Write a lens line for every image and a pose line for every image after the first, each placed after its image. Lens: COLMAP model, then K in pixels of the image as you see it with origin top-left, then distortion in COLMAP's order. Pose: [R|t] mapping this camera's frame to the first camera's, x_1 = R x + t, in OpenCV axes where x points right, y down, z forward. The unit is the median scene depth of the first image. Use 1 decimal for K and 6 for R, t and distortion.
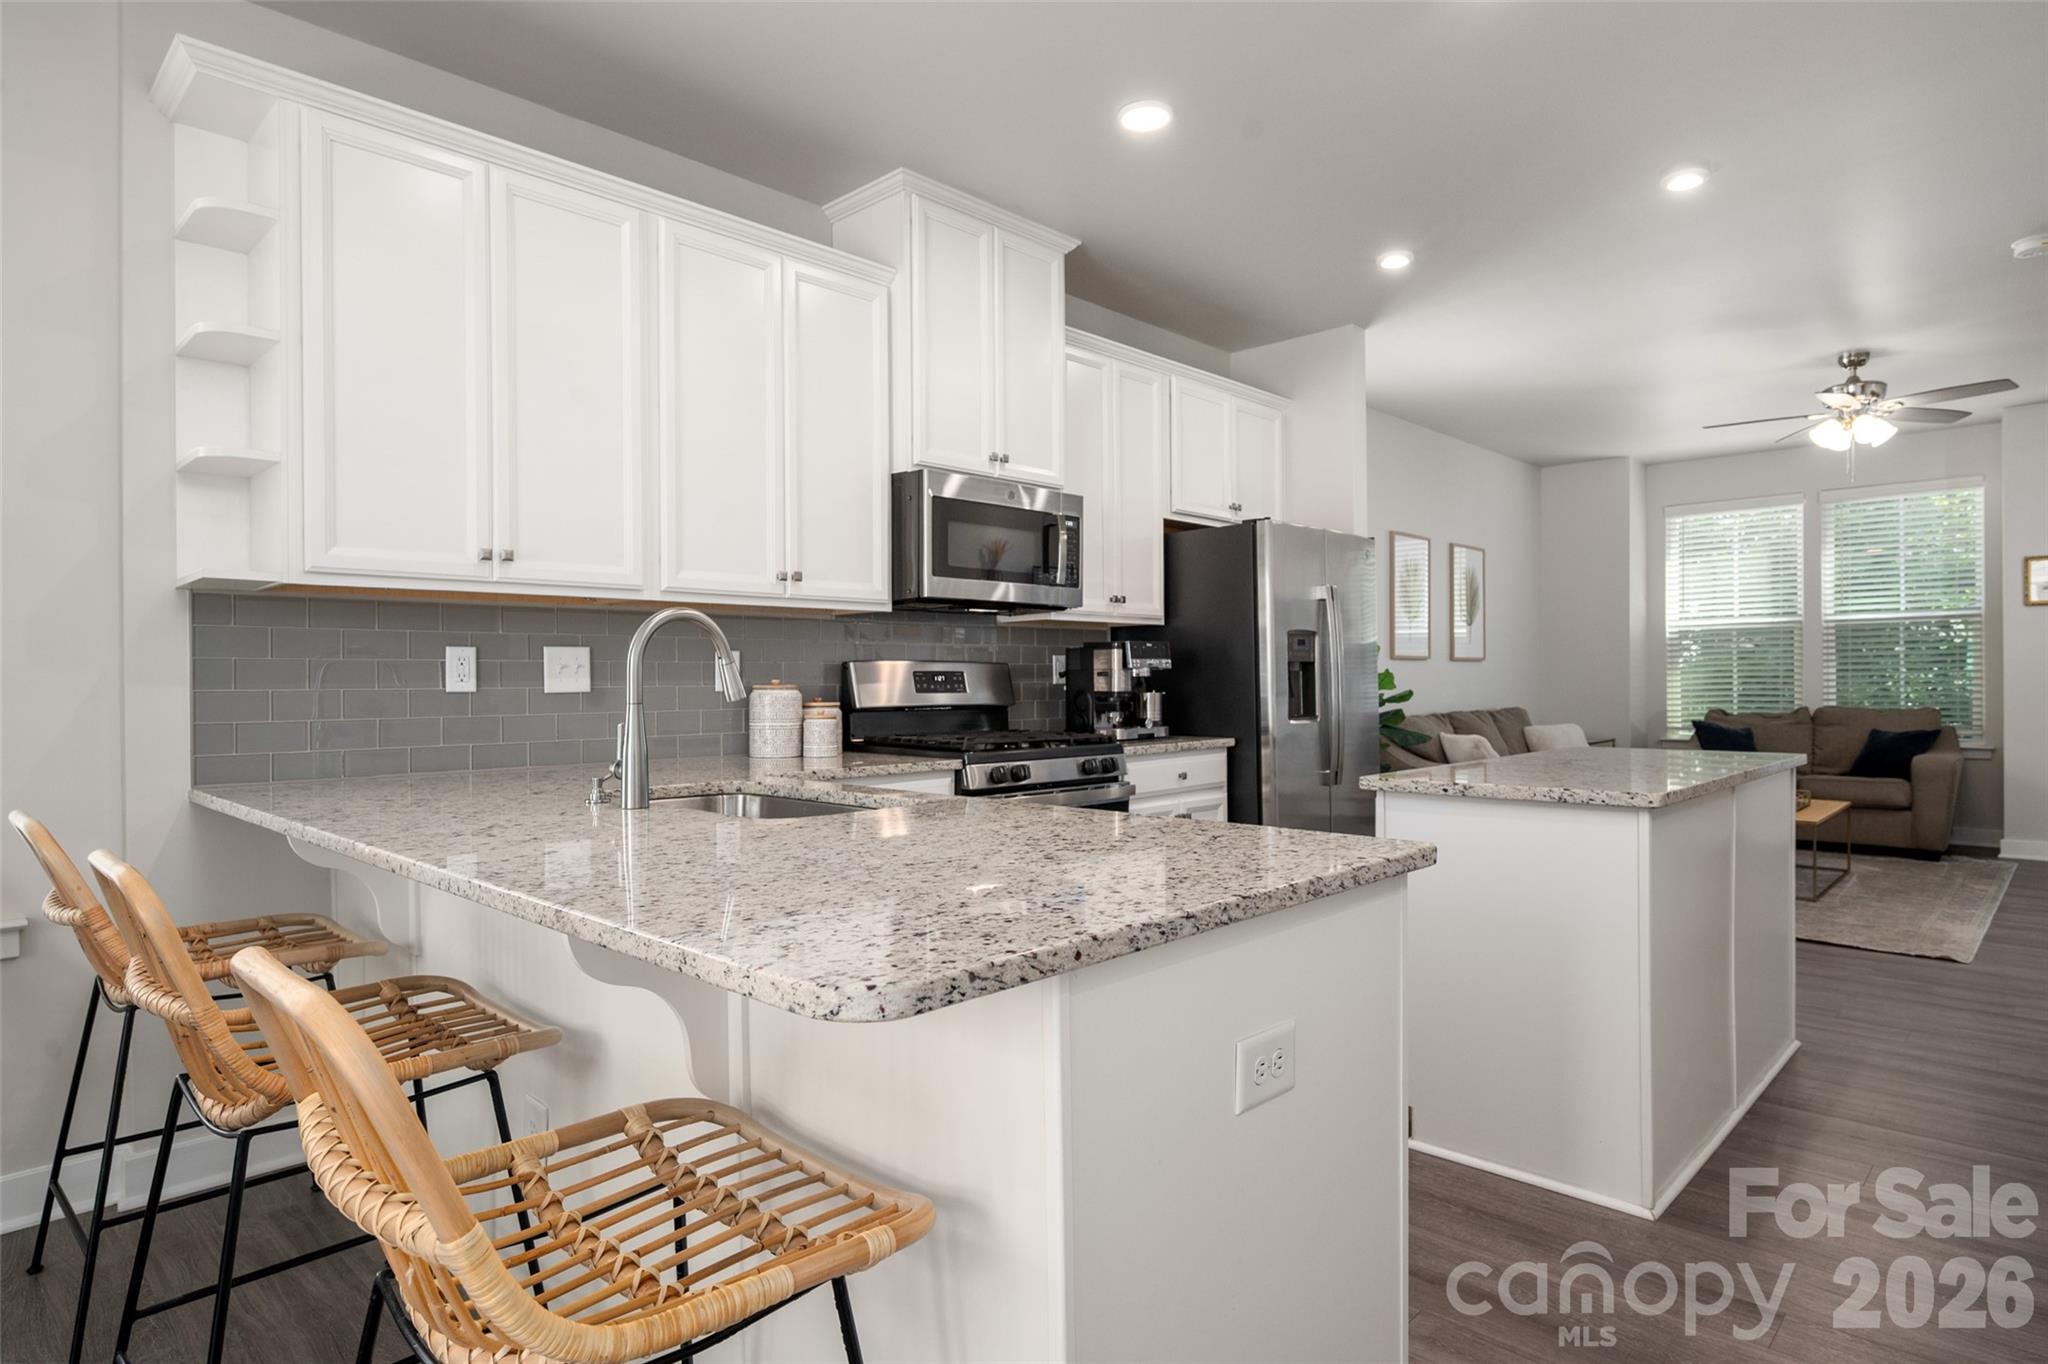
lens RADIAL K [[1124.5, 0, 1034.9], [0, 1124.5, 685.6], [0, 0, 1]] dist [-0.000423, -0.000471]
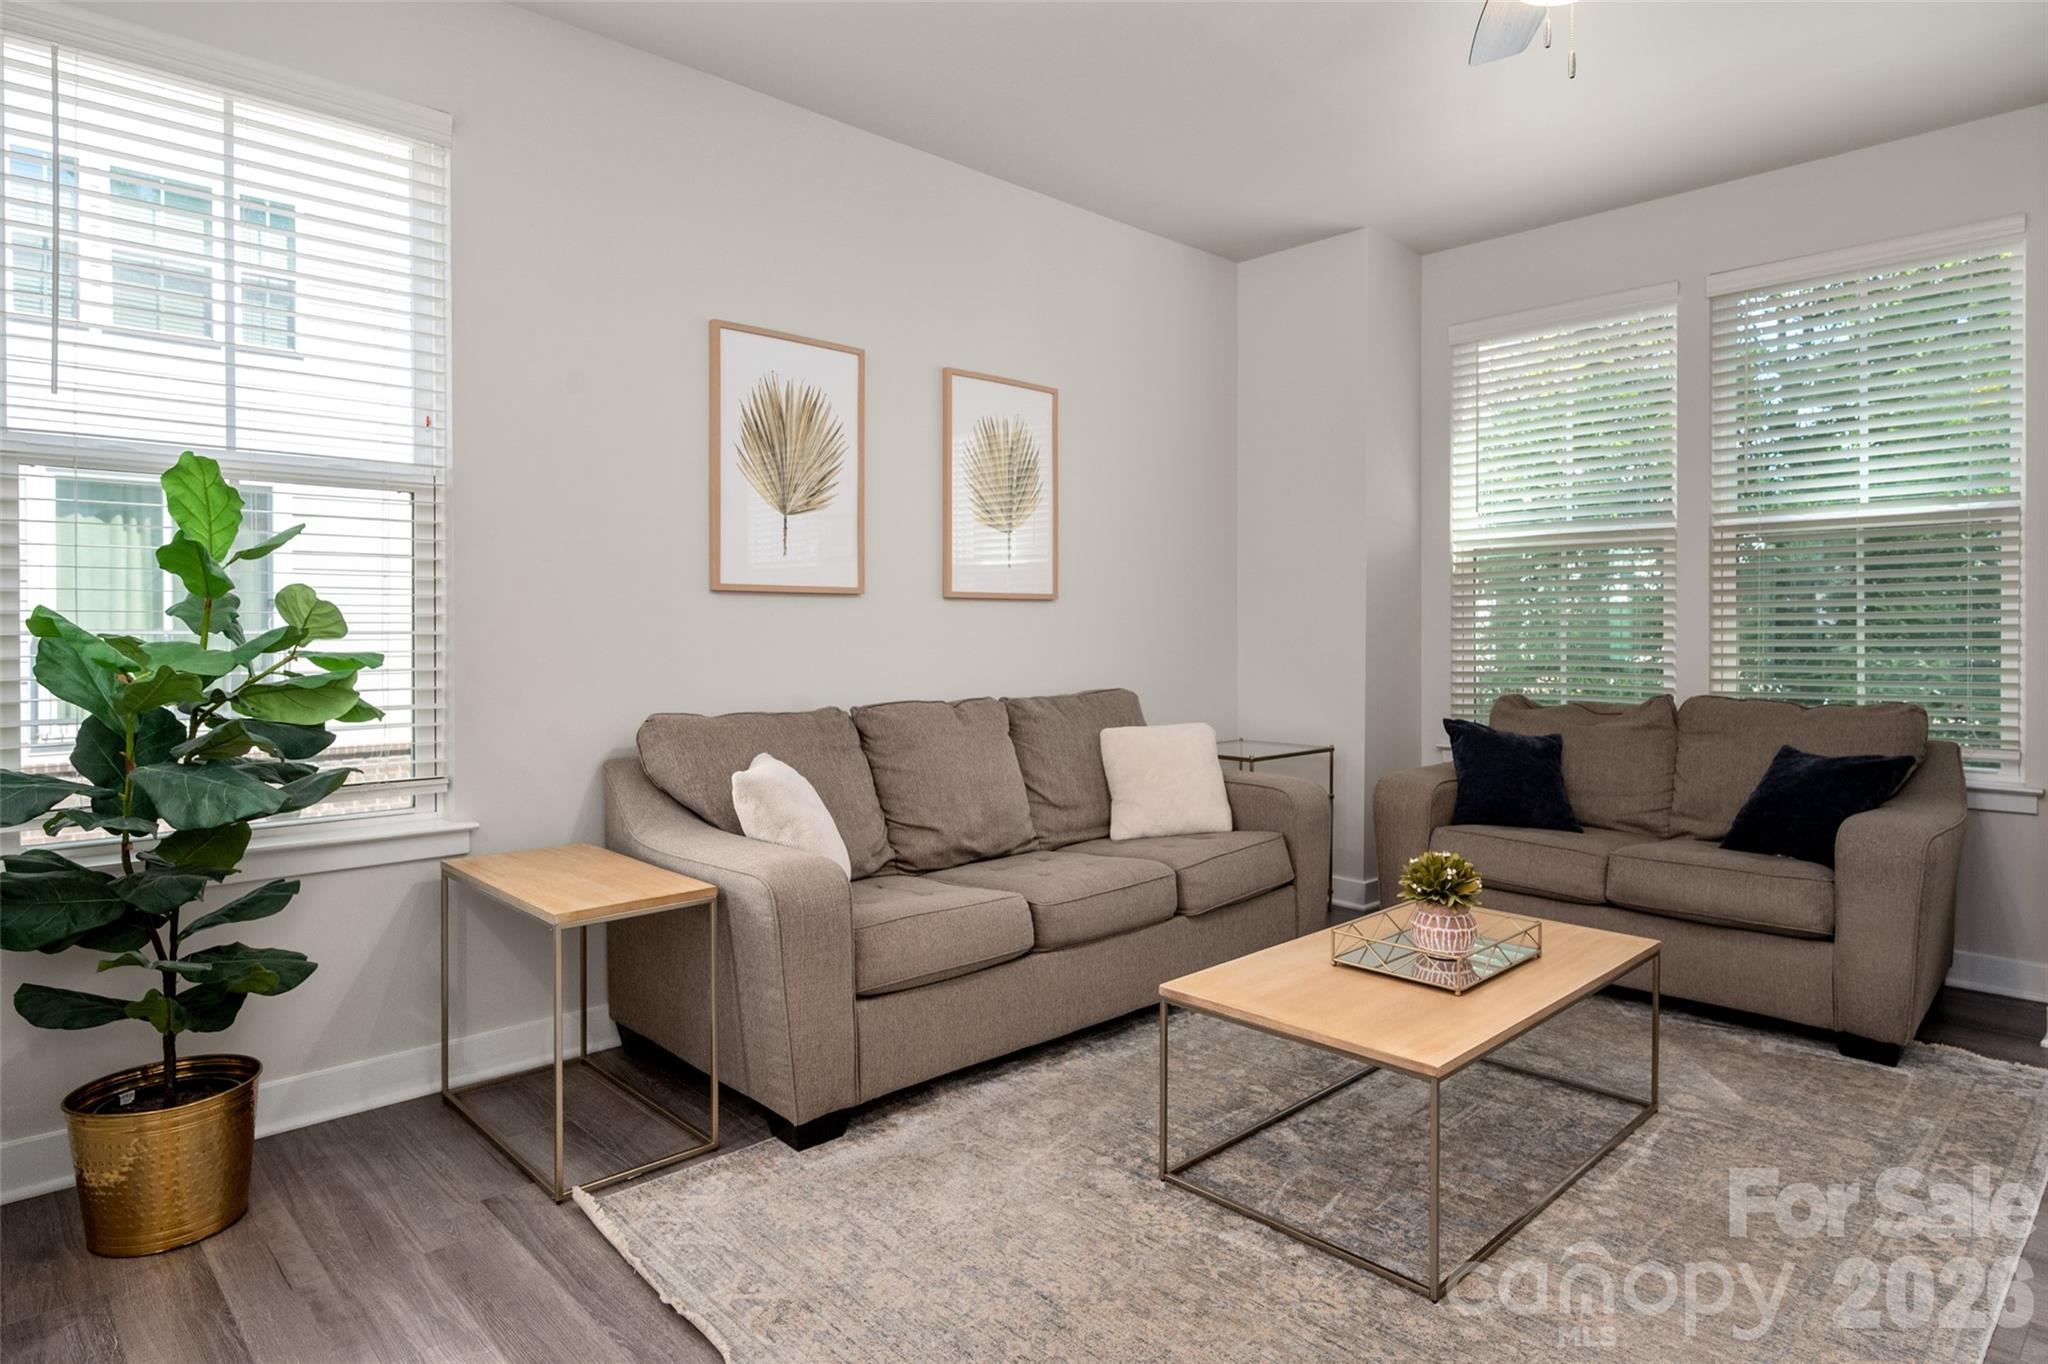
lens RADIAL K [[1164.3, 0, 1045.3], [0, 1164.3, 650.0], [0, 0, 1]] dist [0.005423, 0.001652]
pose [[0.999336, 0.008579, -0.035418, 0.770111], [-0.008055, 0.999856, 0.014914, -0.012764], [0.035541, -0.014618, 0.999261, 0.842605]]
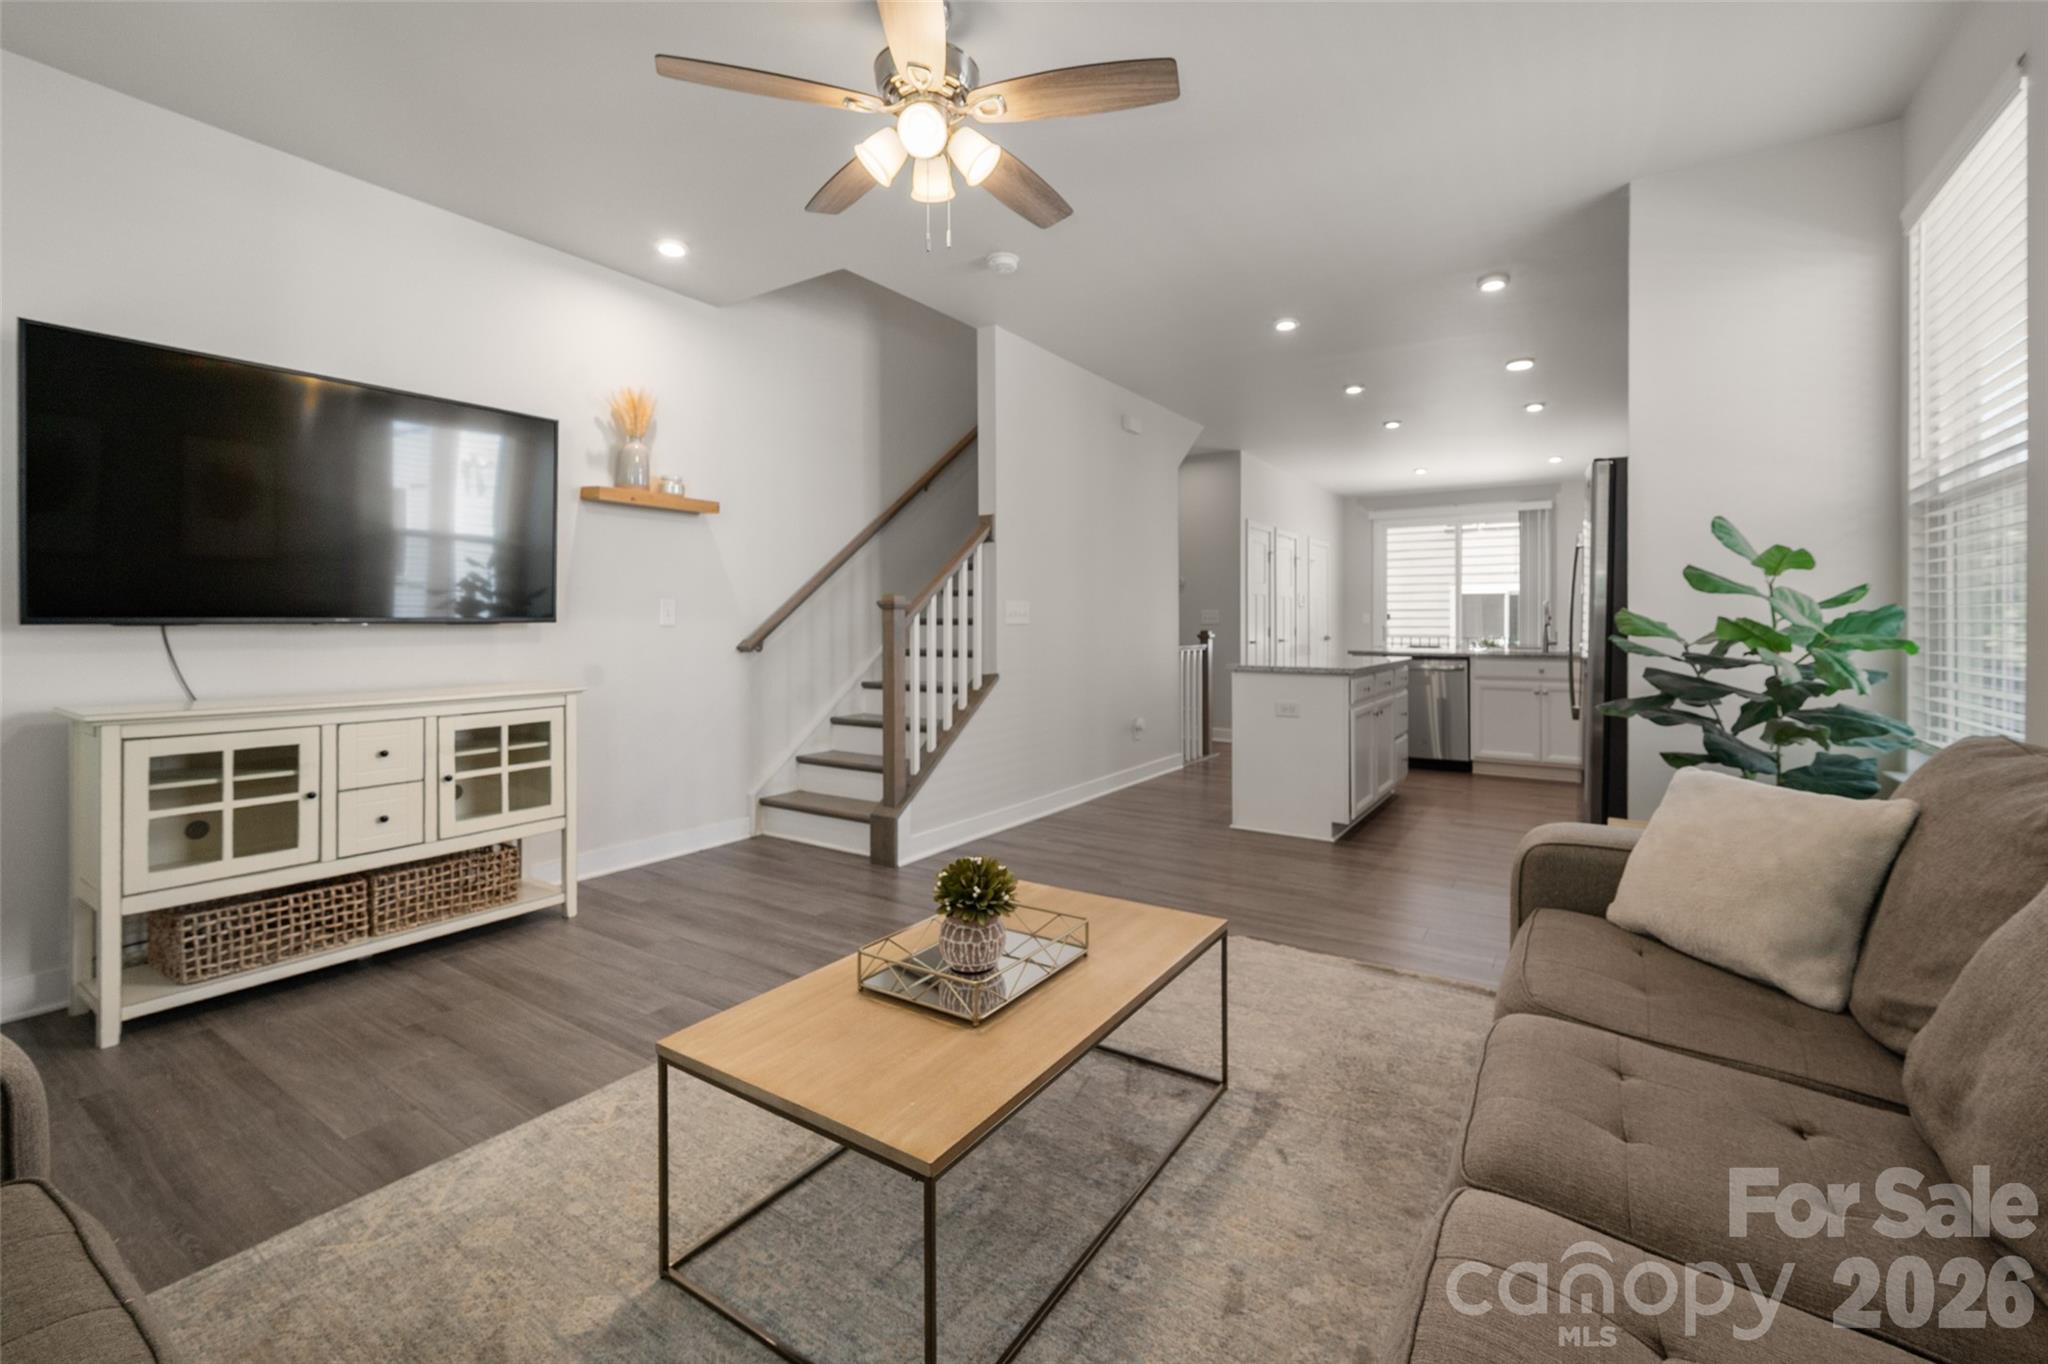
lens RADIAL K [[861.0, 0, 1028.4], [0, 861.0, 628.5], [0, 0, 1]] dist [-0.000749, -0.000076]
pose [[-0.985530, 0.008167, -0.169304, 0.999518], [0.005727, 0.999873, 0.014898, -0.014637], [0.169404, 0.013713, -0.985451, 1.867677]]
